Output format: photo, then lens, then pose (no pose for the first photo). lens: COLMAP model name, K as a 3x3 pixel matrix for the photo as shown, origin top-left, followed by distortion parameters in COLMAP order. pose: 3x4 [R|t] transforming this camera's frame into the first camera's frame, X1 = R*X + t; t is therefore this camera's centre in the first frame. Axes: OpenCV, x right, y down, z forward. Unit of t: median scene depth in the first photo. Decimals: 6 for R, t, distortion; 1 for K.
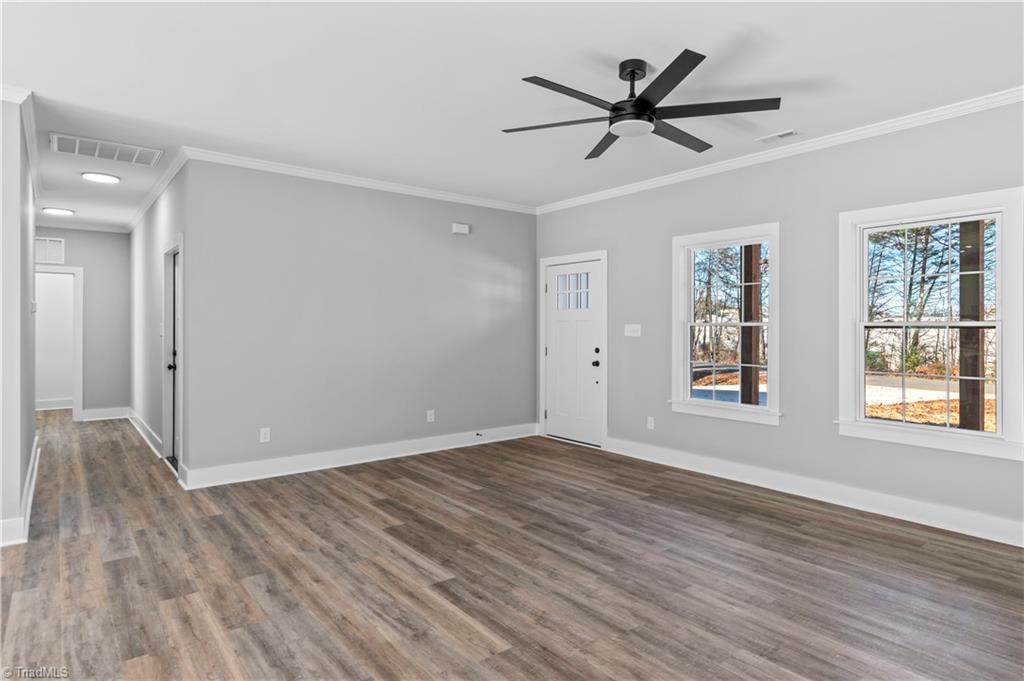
lens RADIAL K [[571.6, 0, 552.2], [0, 571.6, 322.9], [0, 0, 1]] dist [0.008304, 0.001214]
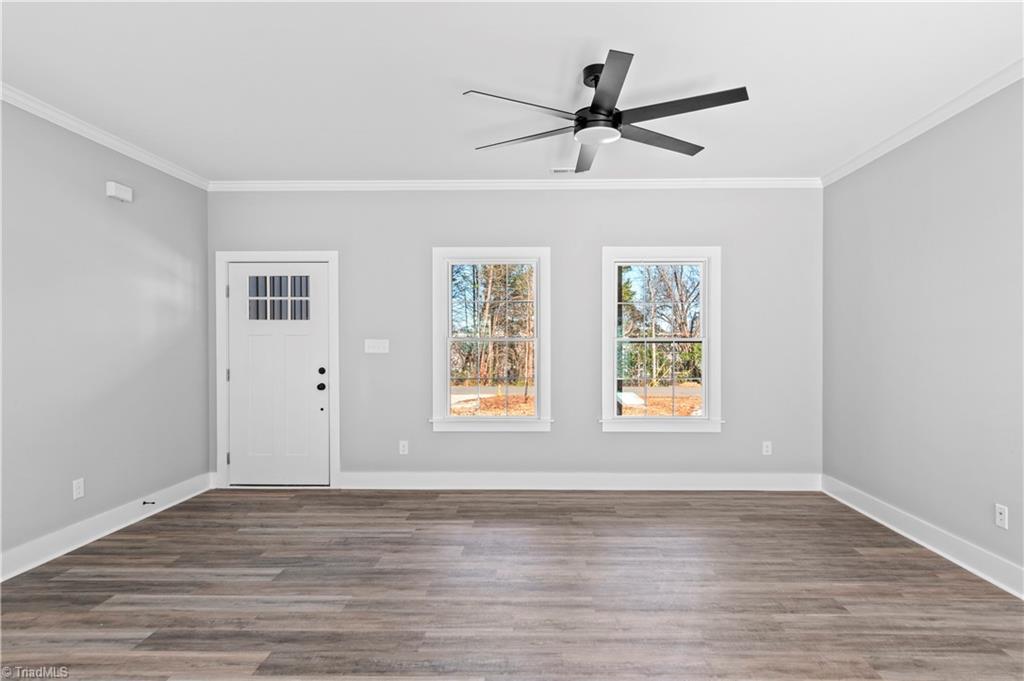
lens RADIAL K [[560.2, 0, 526.6], [0, 560.2, 345.6], [0, 0, 1]] dist [0.002167, 0.000285]
pose [[0.665473, -0.006607, 0.746392, -0.449443], [-0.002717, 0.999933, 0.011274, 0.001747], [-0.746417, -0.009530, 0.665411, 0.318465]]
